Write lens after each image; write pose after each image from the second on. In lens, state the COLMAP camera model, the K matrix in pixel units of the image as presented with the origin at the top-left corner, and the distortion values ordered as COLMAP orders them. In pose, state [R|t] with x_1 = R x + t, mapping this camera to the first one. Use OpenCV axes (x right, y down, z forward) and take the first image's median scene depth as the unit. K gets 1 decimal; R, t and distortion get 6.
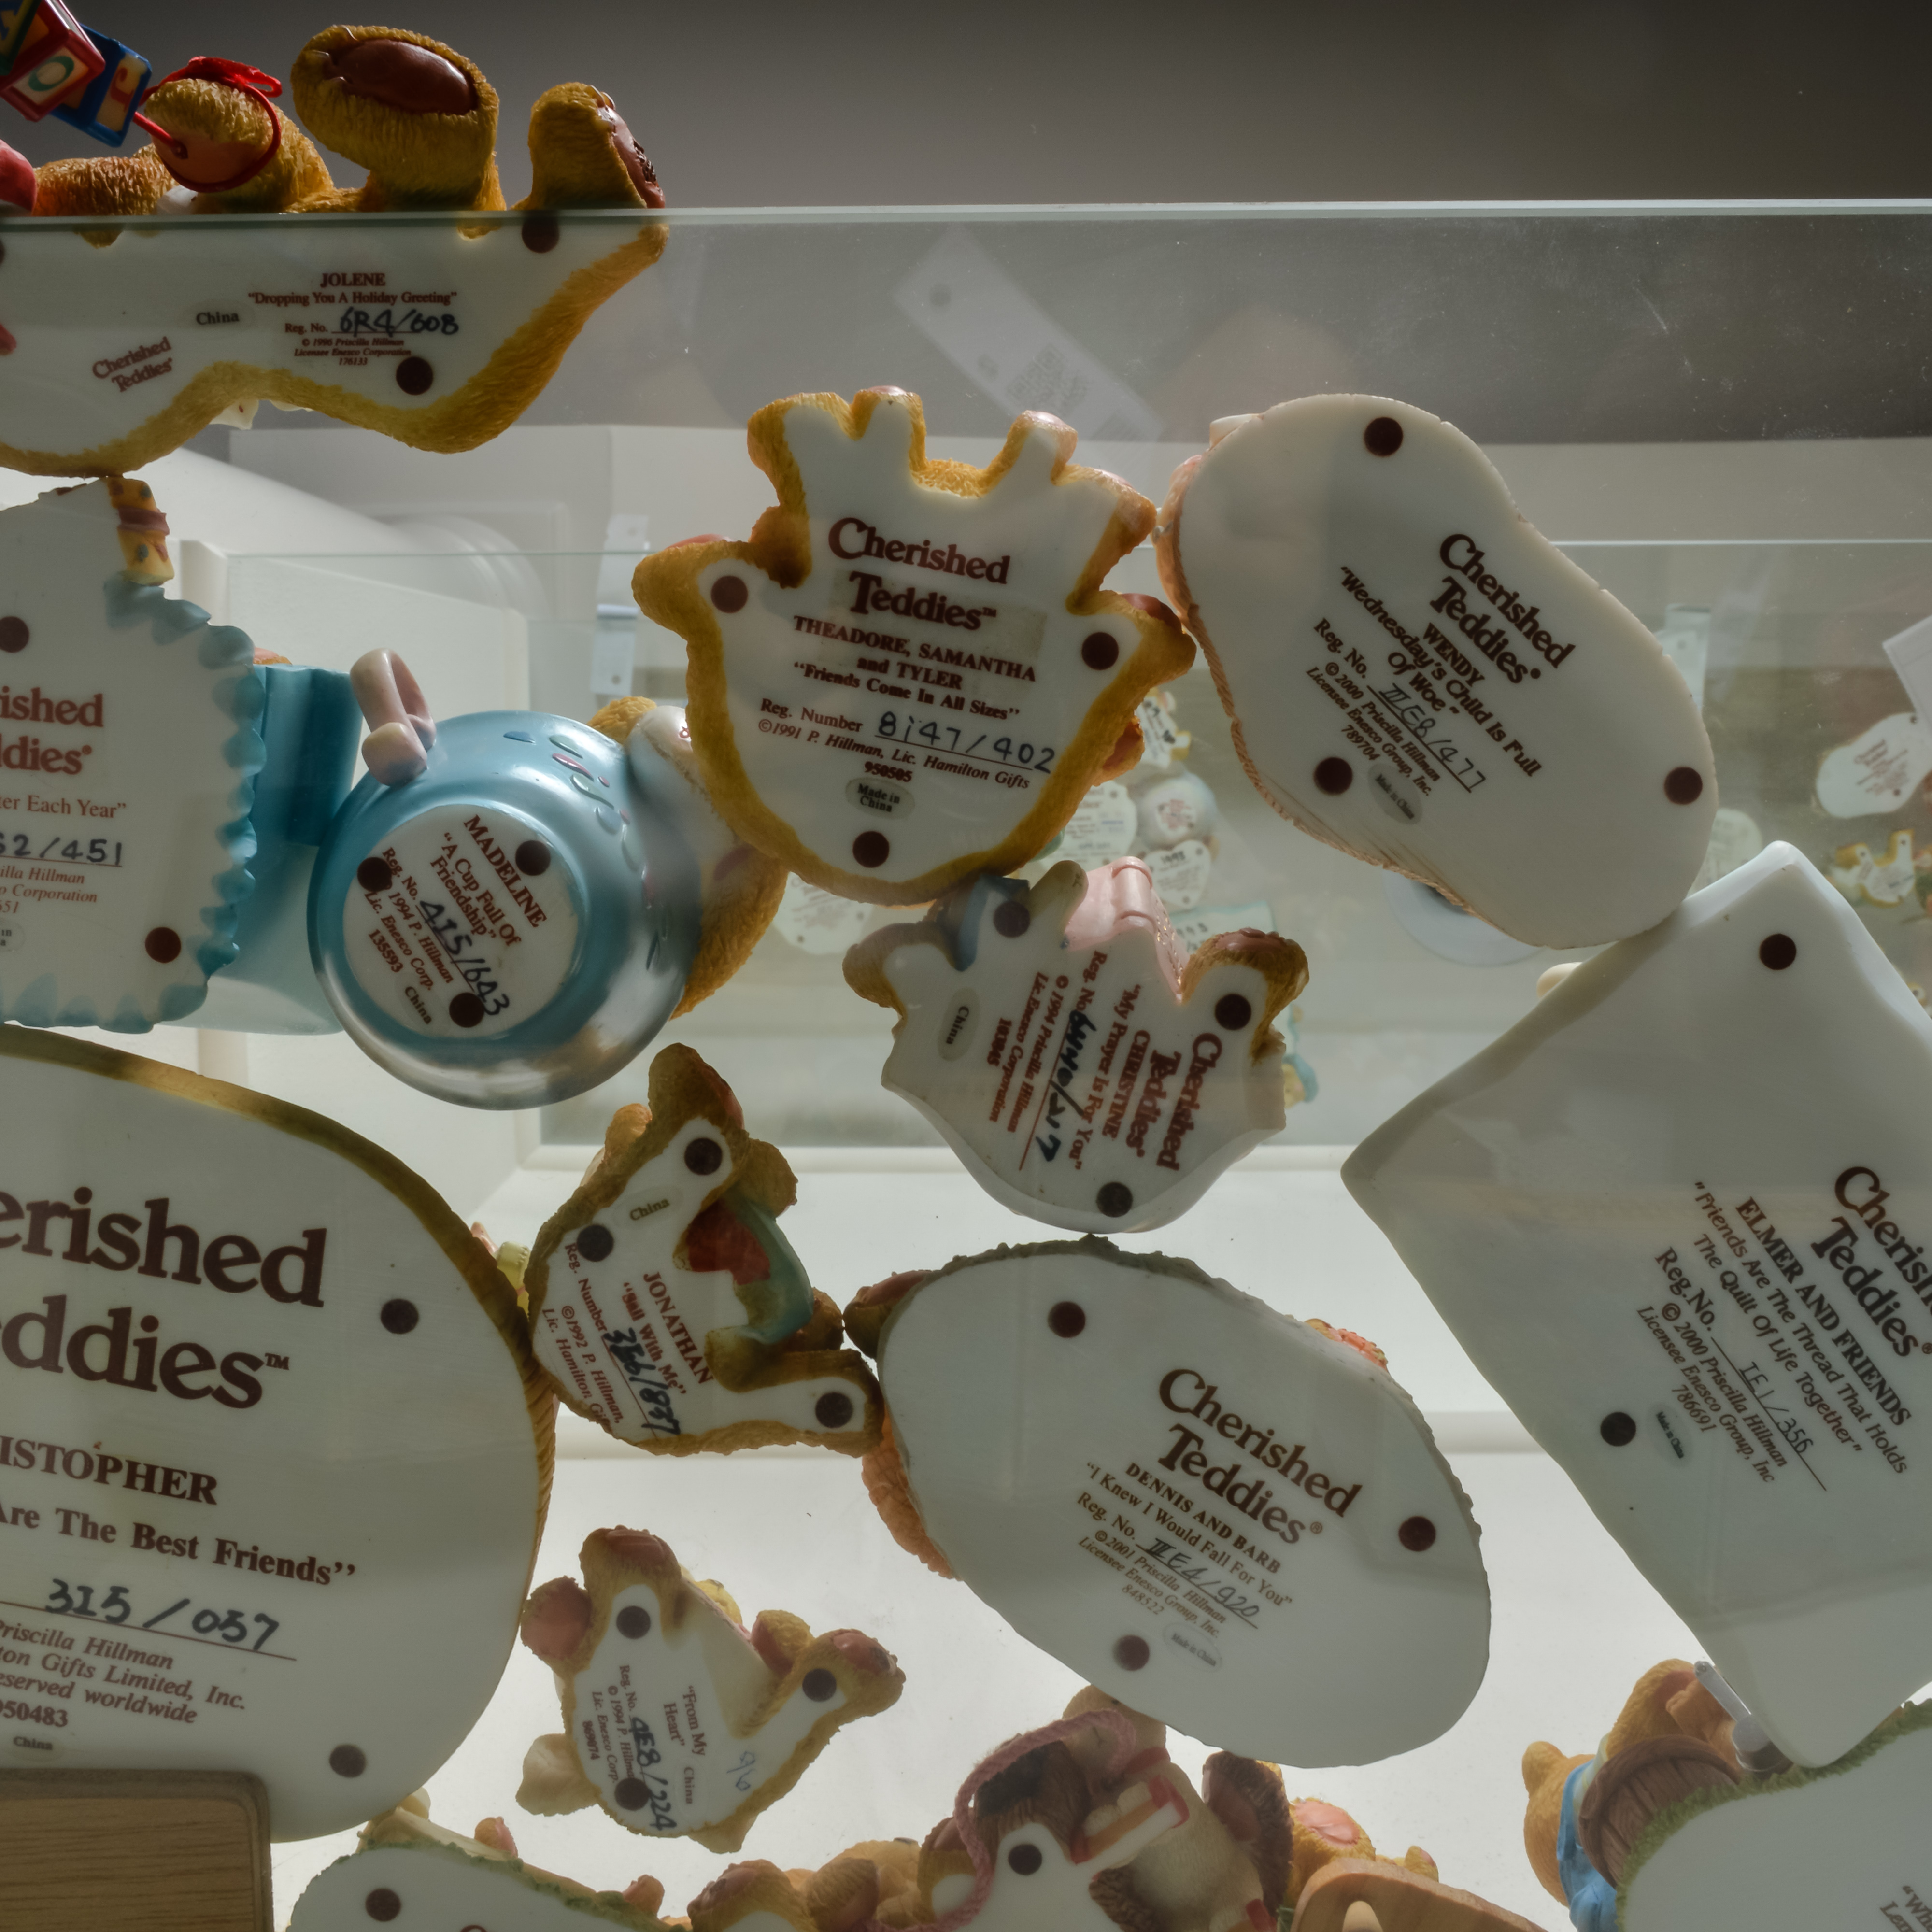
lens RADIAL K [[1967.3, 0, 989.3], [0, 1967.3, 1035.3], [0, 0, 1]] dist [-0.016414, 0.000000]
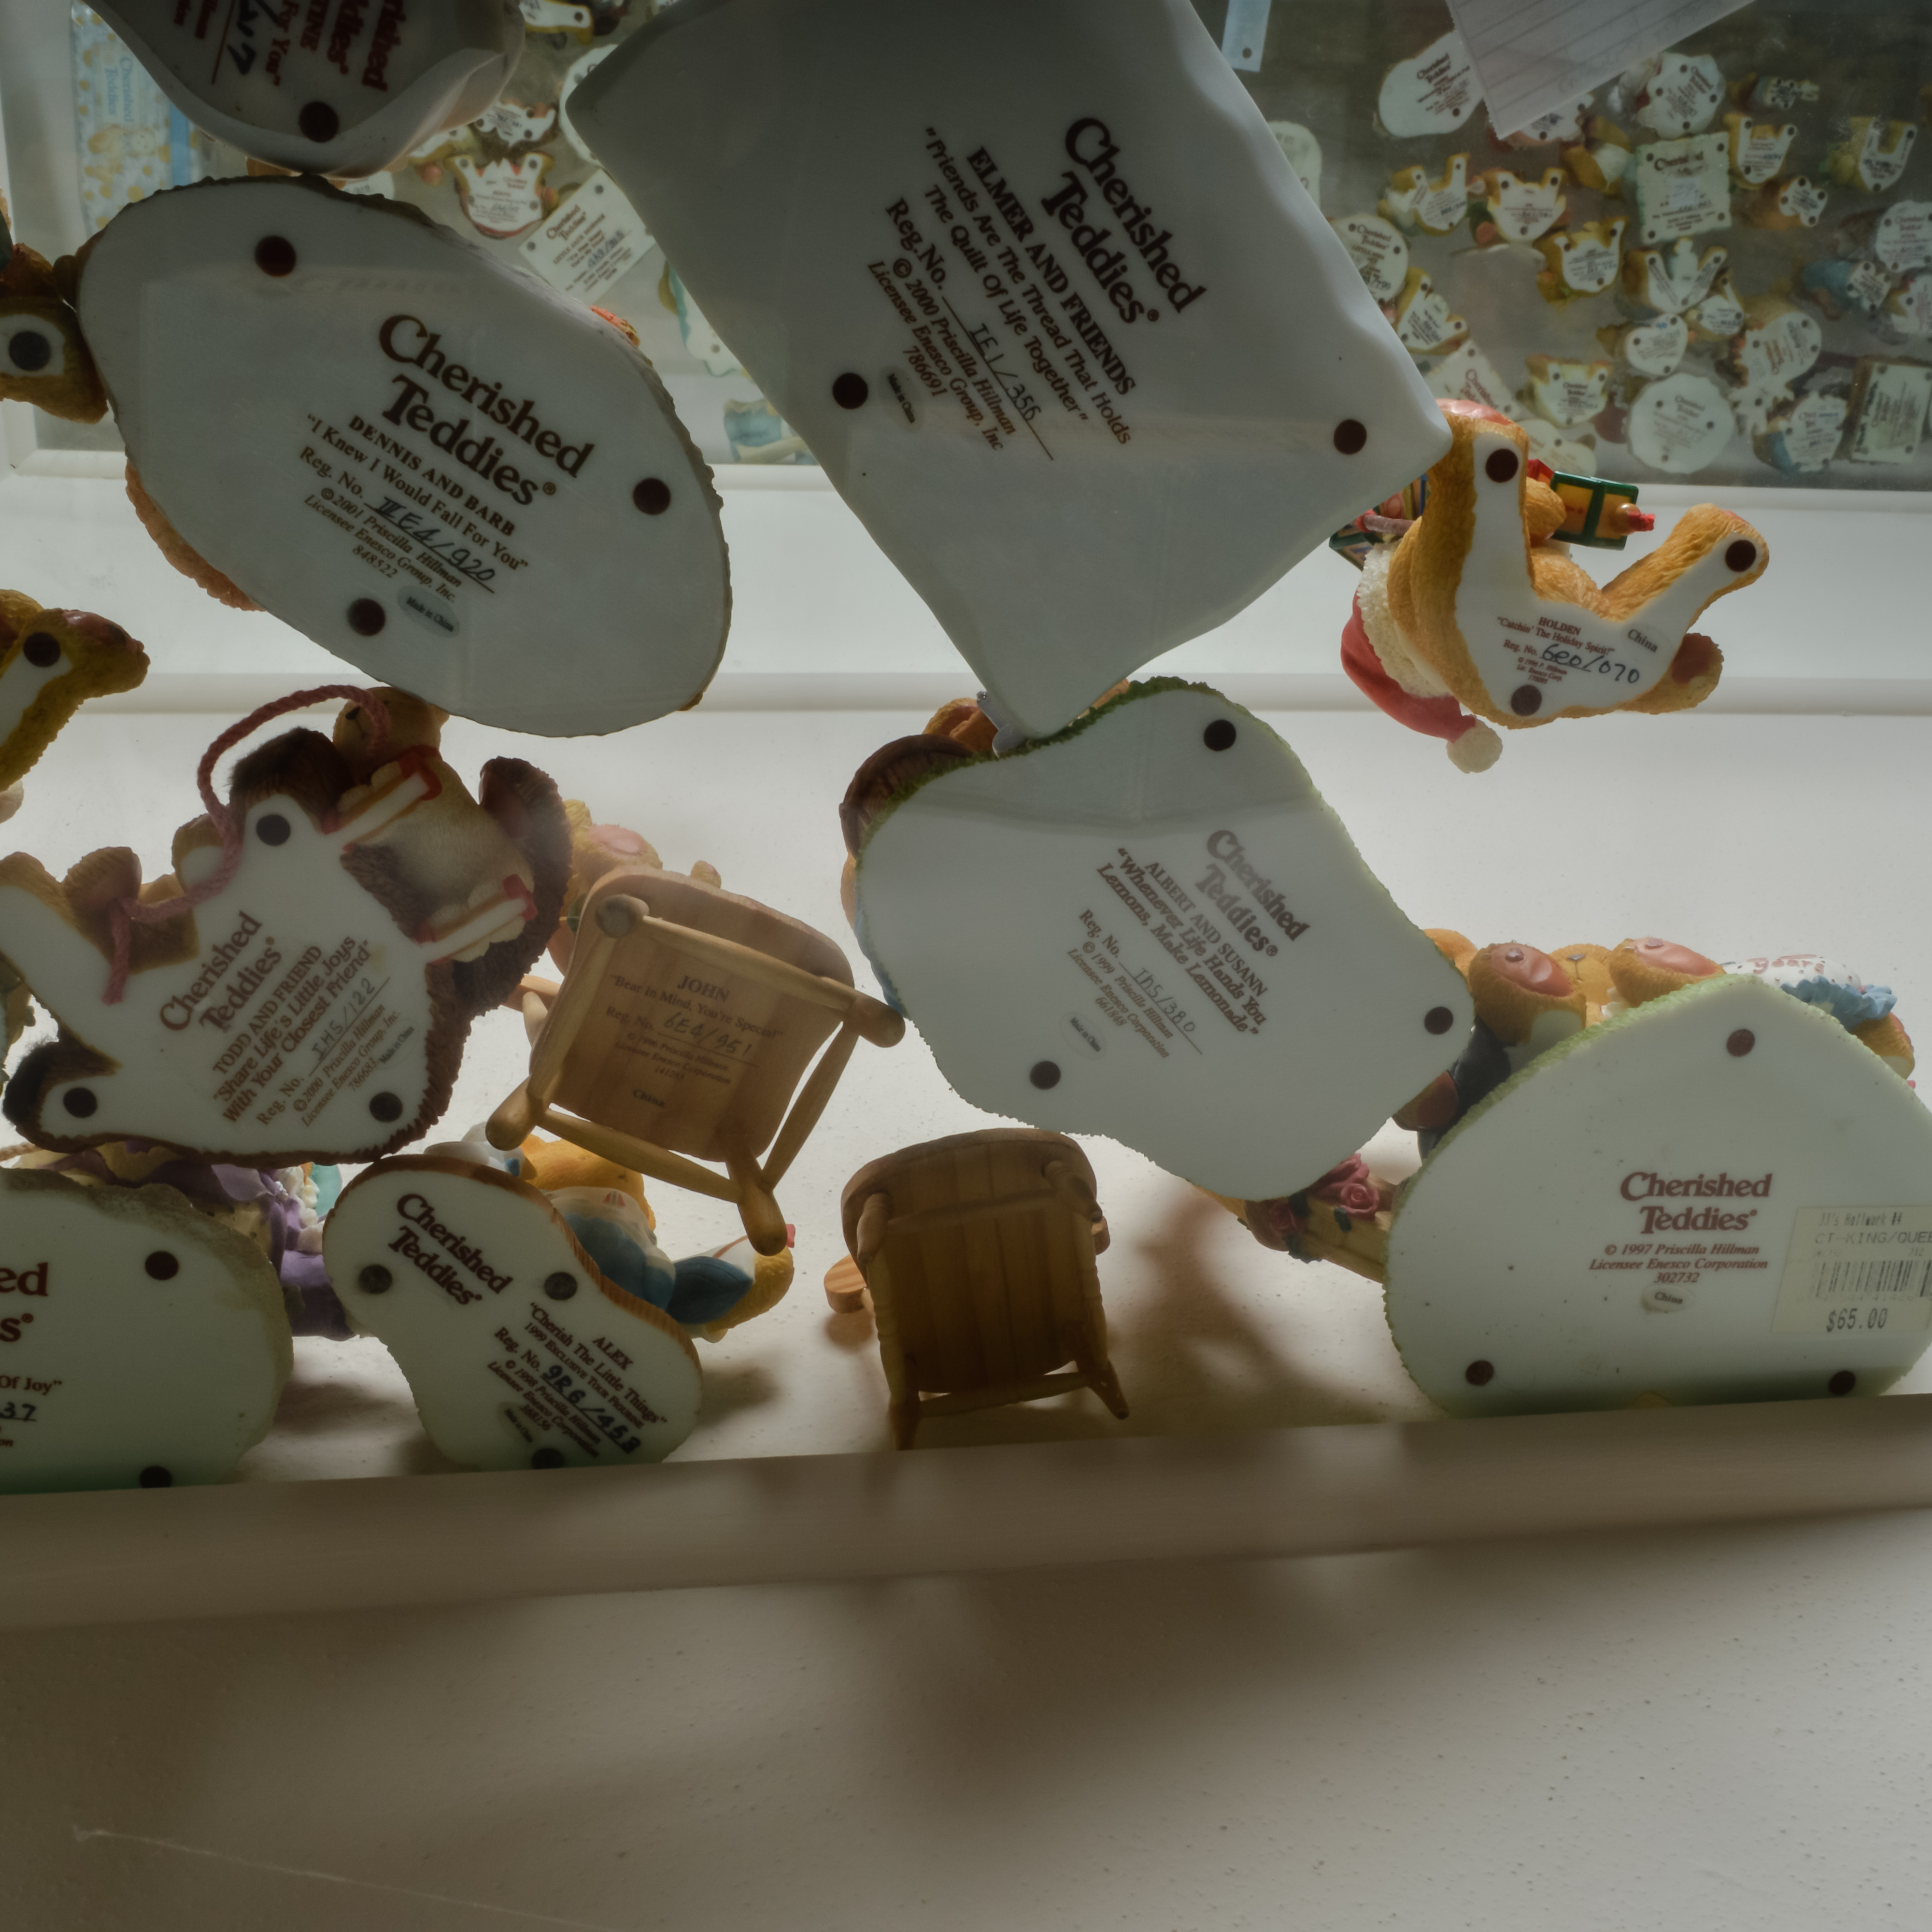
lens RADIAL K [[1967.3, 0, 967.4], [0, 1967.3, 972.1], [0, 0, 1]] dist [-0.016414, 0.000000]
pose [[0.989112, -0.012202, 0.146661, 0.227156], [-0.021668, 0.973622, 0.227134, 0.258843], [-0.145563, -0.227839, 0.962757, -0.043816]]
